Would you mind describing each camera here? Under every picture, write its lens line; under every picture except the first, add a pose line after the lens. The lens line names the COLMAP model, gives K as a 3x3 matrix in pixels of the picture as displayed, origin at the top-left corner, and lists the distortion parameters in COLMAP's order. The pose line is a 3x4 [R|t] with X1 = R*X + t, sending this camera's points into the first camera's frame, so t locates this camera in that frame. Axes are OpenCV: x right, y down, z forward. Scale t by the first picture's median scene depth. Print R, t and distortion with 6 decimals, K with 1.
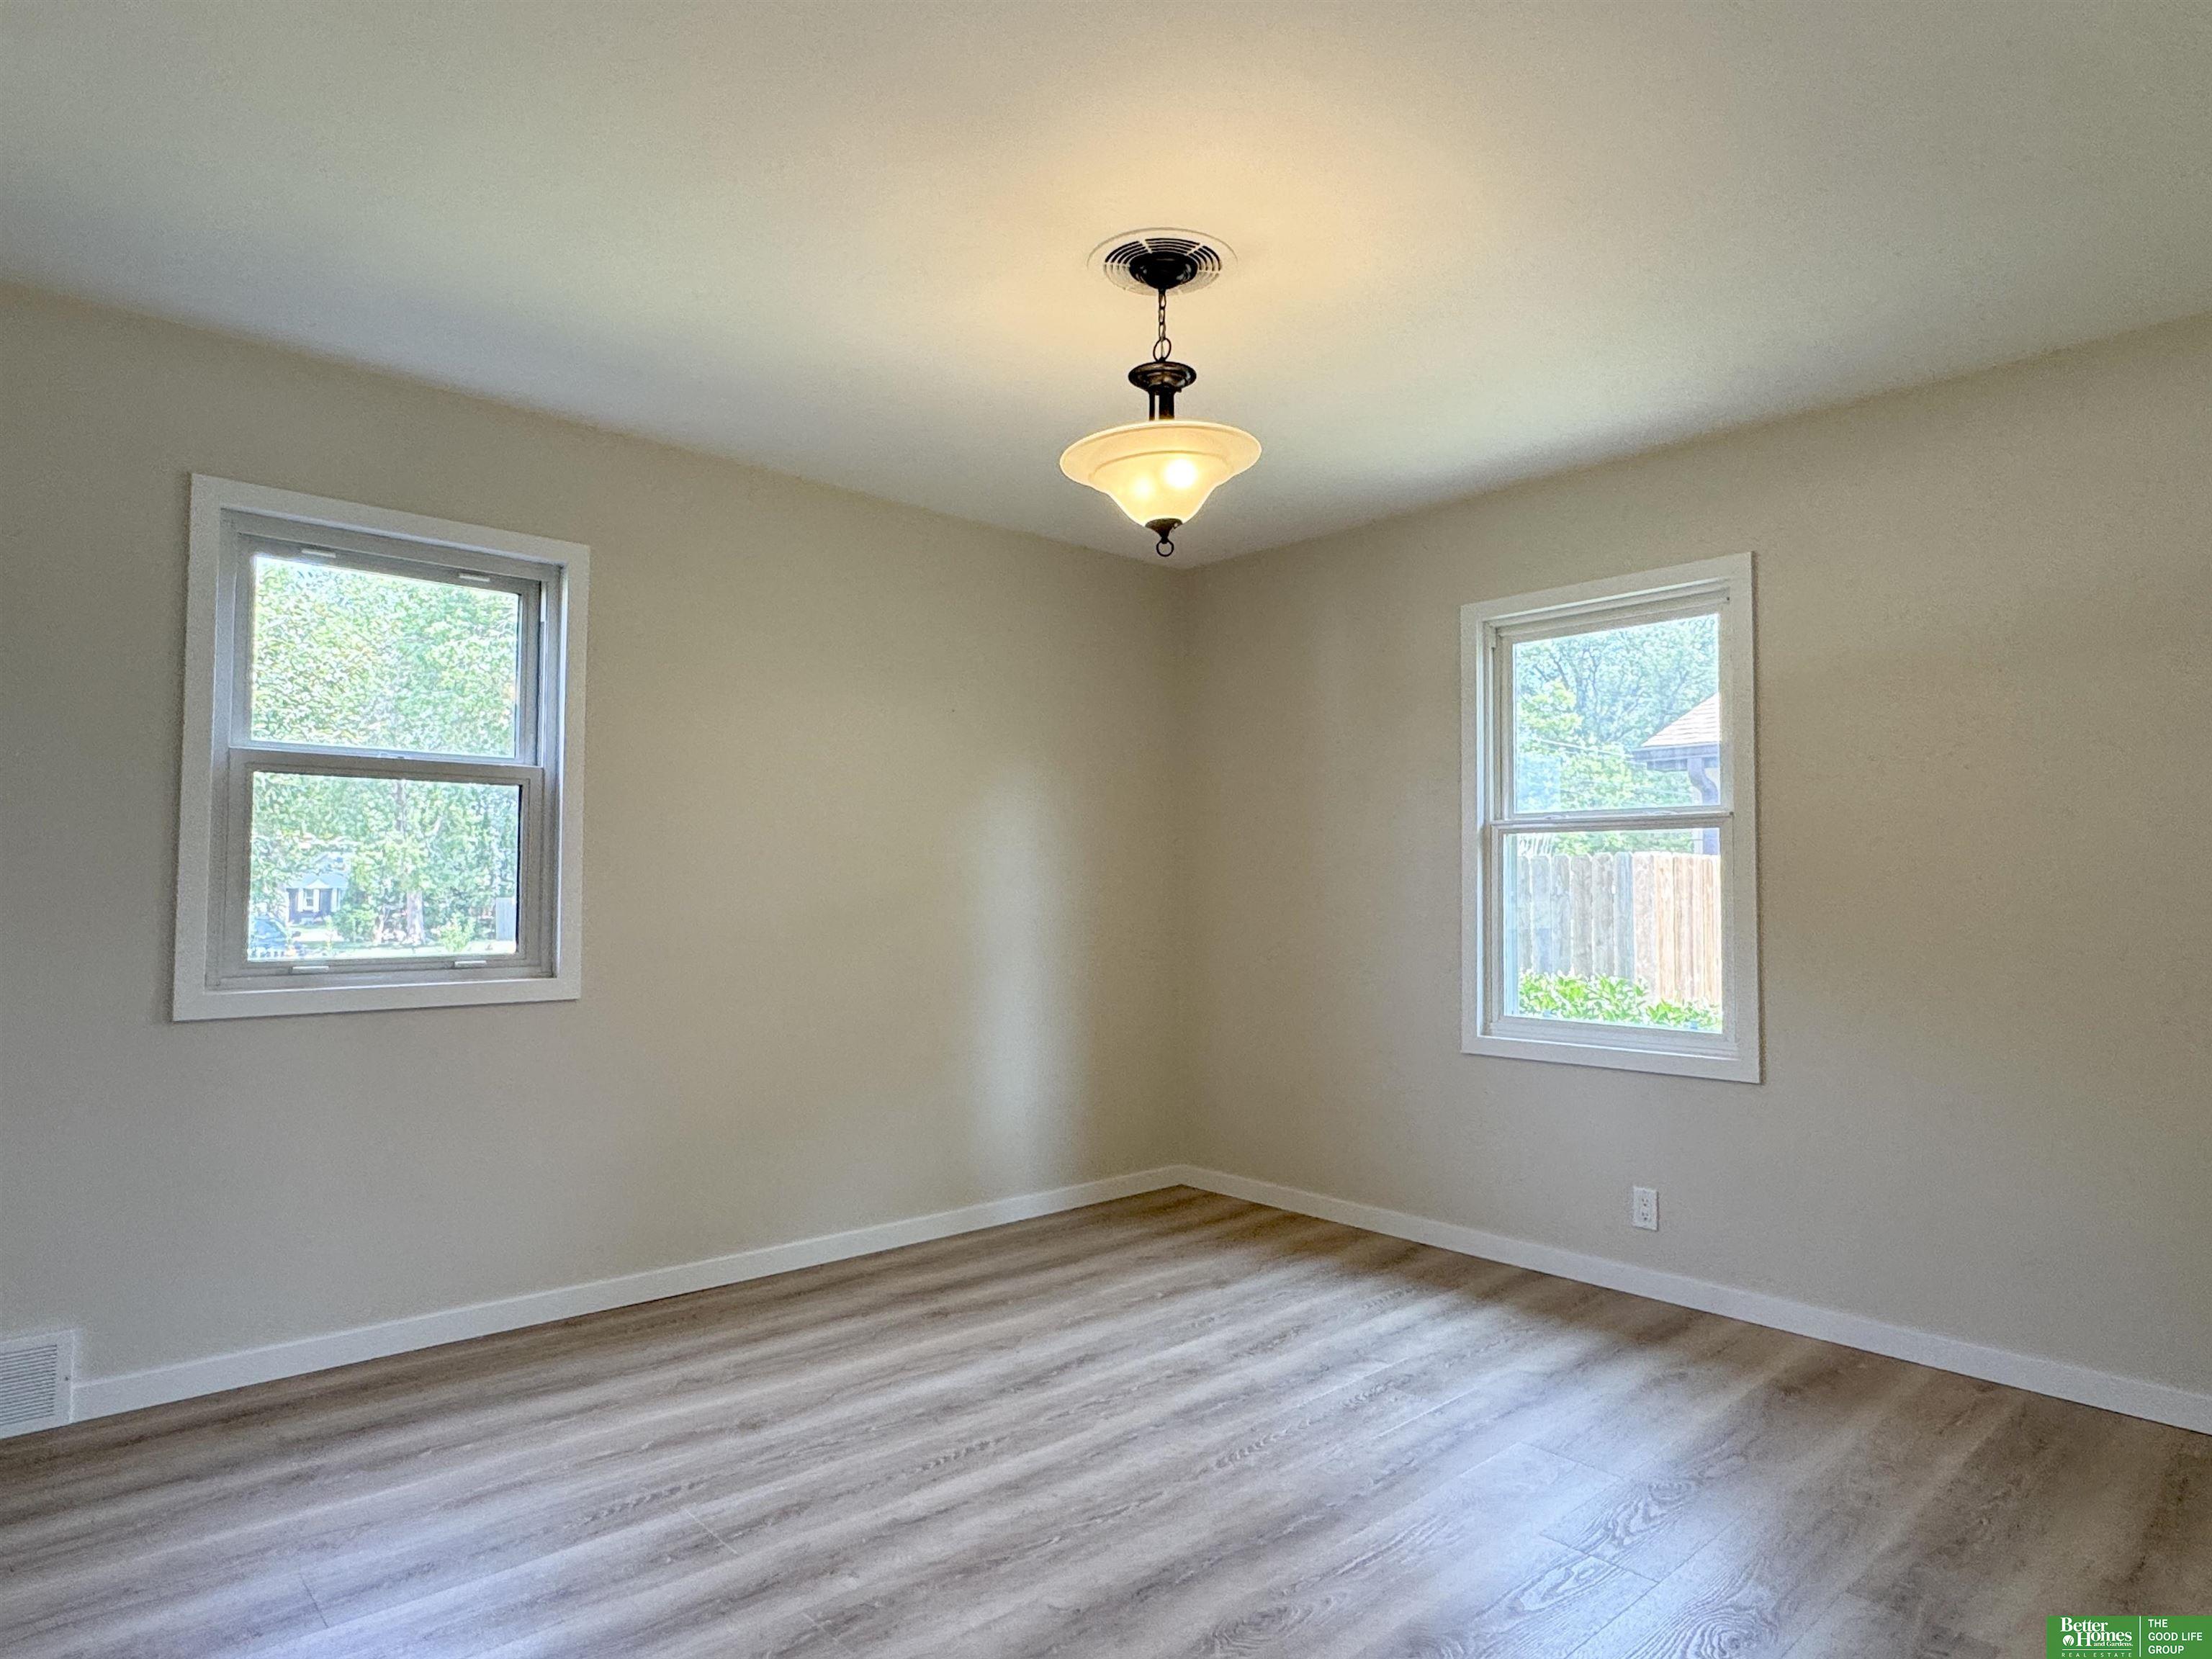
lens RADIAL K [[1236.9, 0, 1103.3], [0, 1236.9, 839.8], [0, 0, 1]] dist [-0.005102, 0.000351]
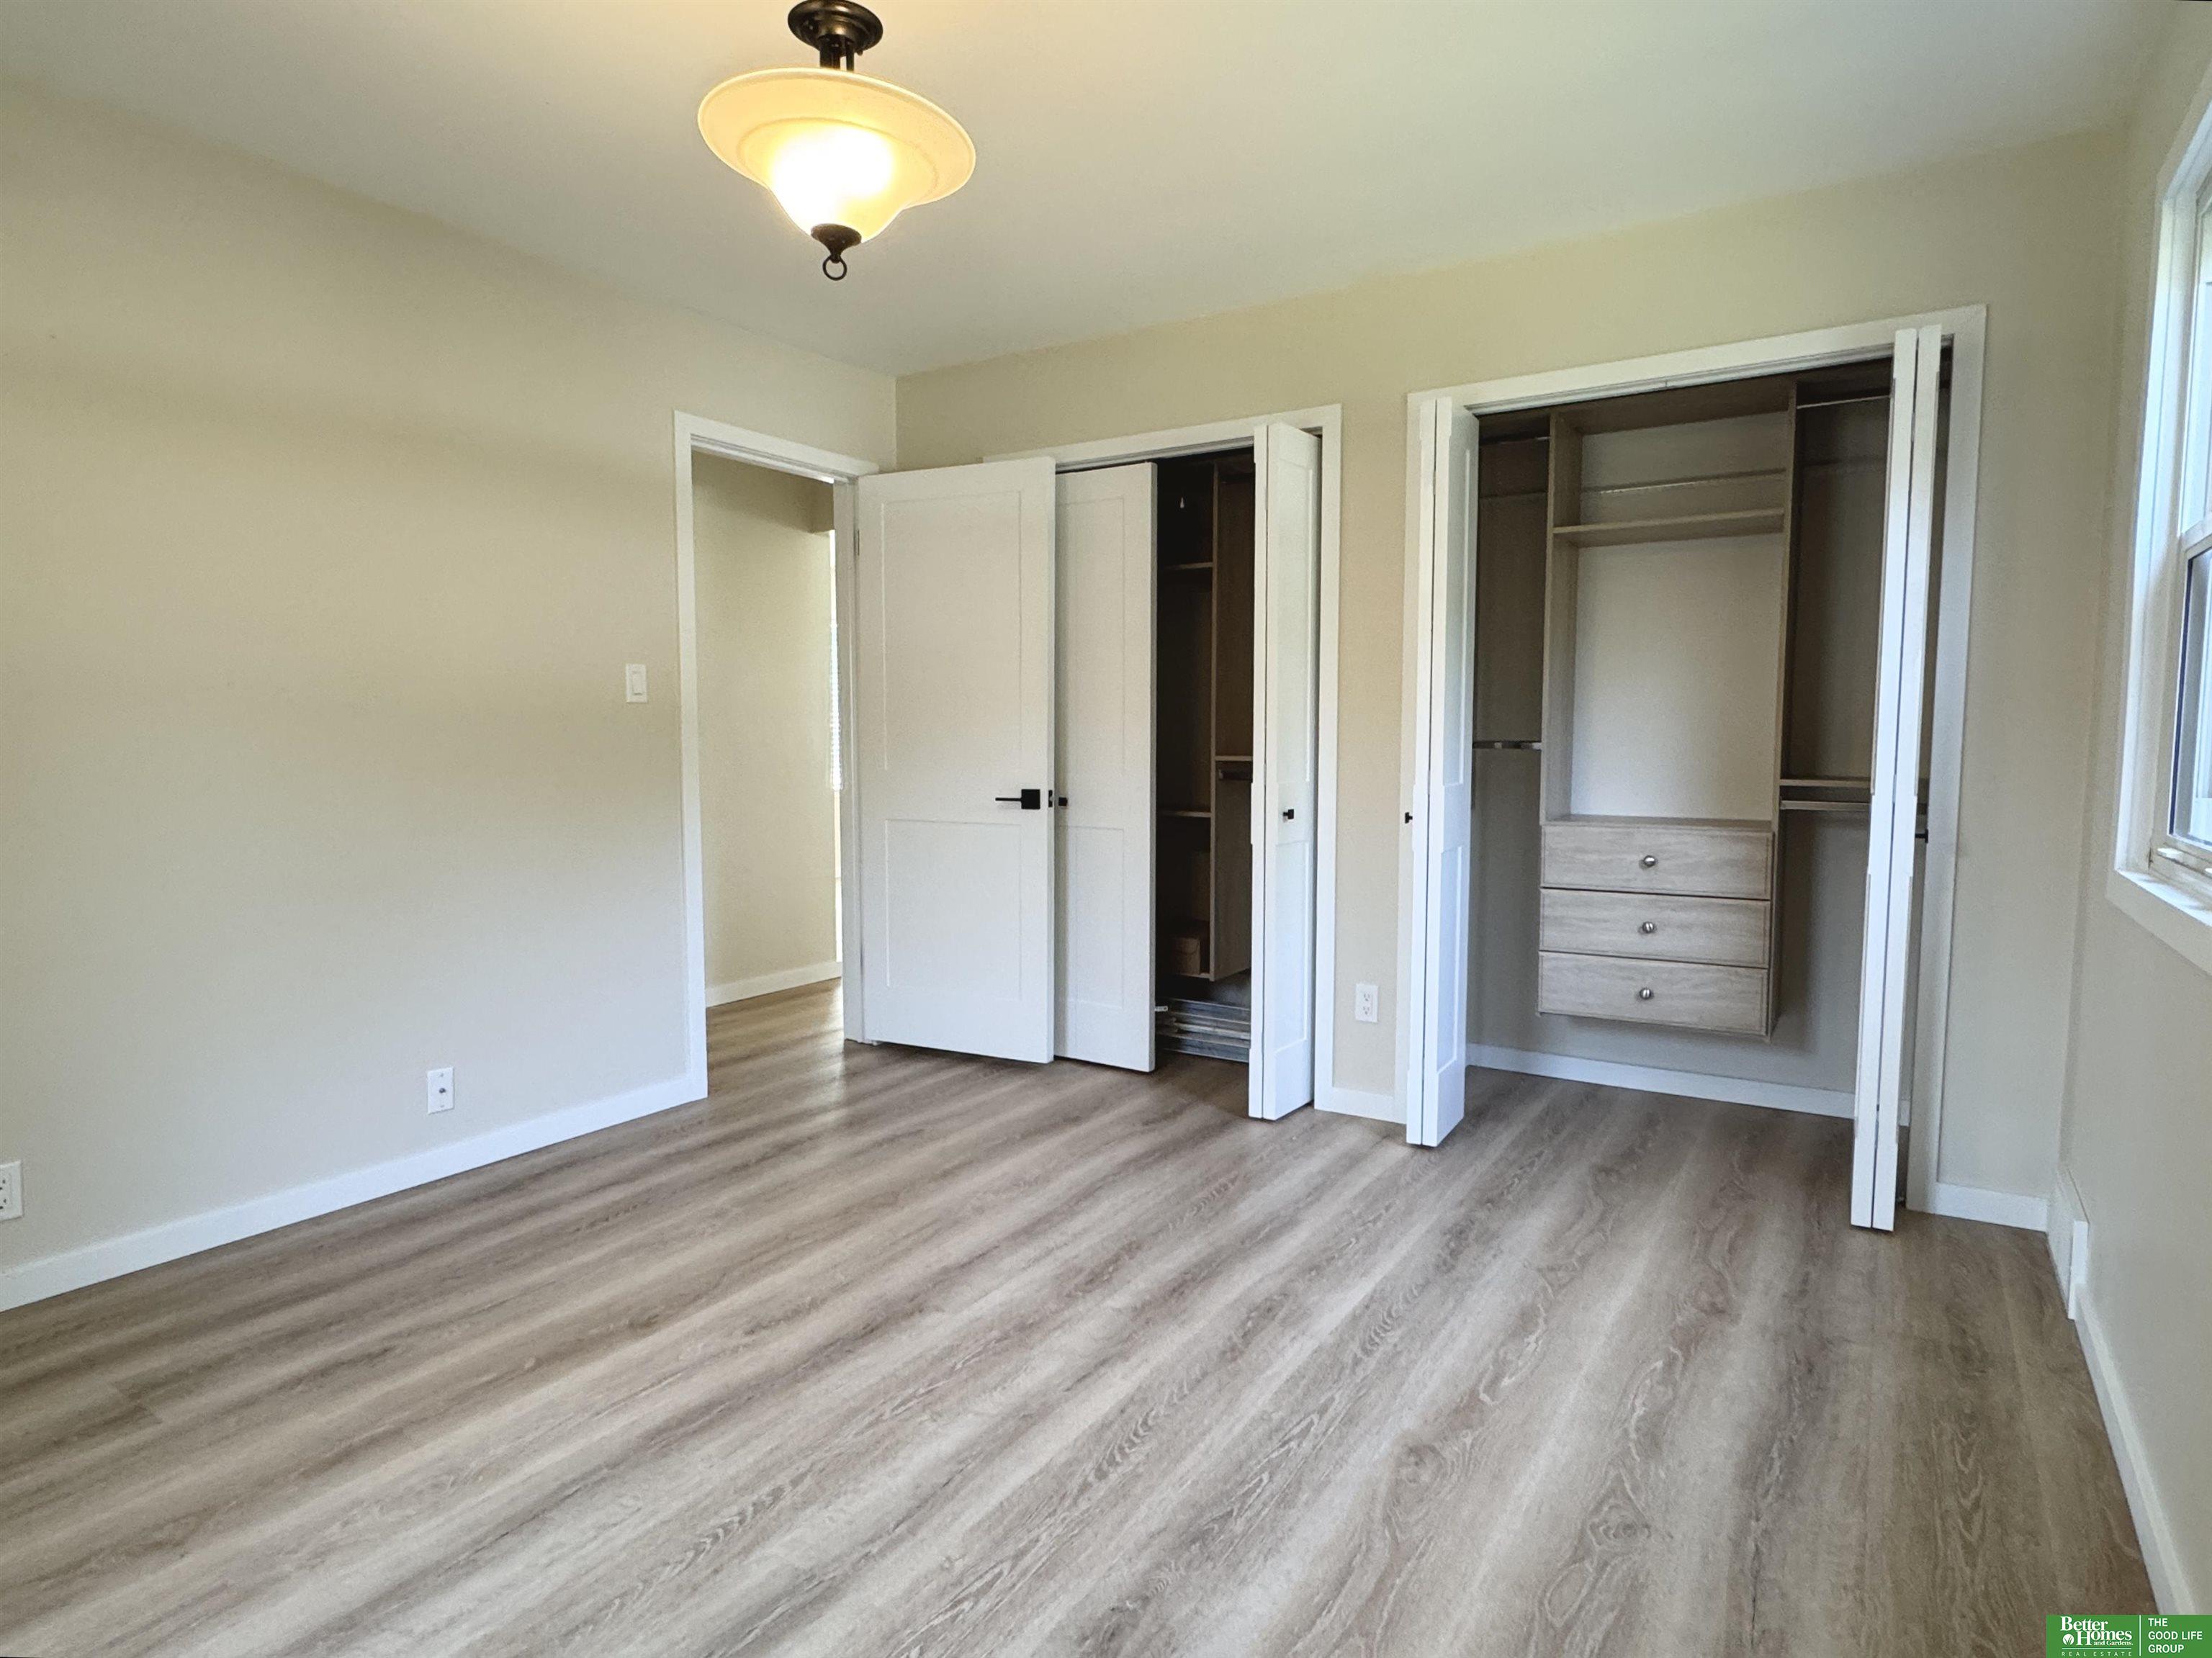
lens RADIAL K [[1236.8, 0, 1108.6], [0, 1236.8, 831.3], [0, 0, 1]] dist [-0.005102, 0.000351]
pose [[-0.965294, 0.016042, -0.260673, 0.088595], [0.005838, 0.999188, 0.039871, 0.073504], [0.261101, 0.036966, -0.964604, 1.741153]]
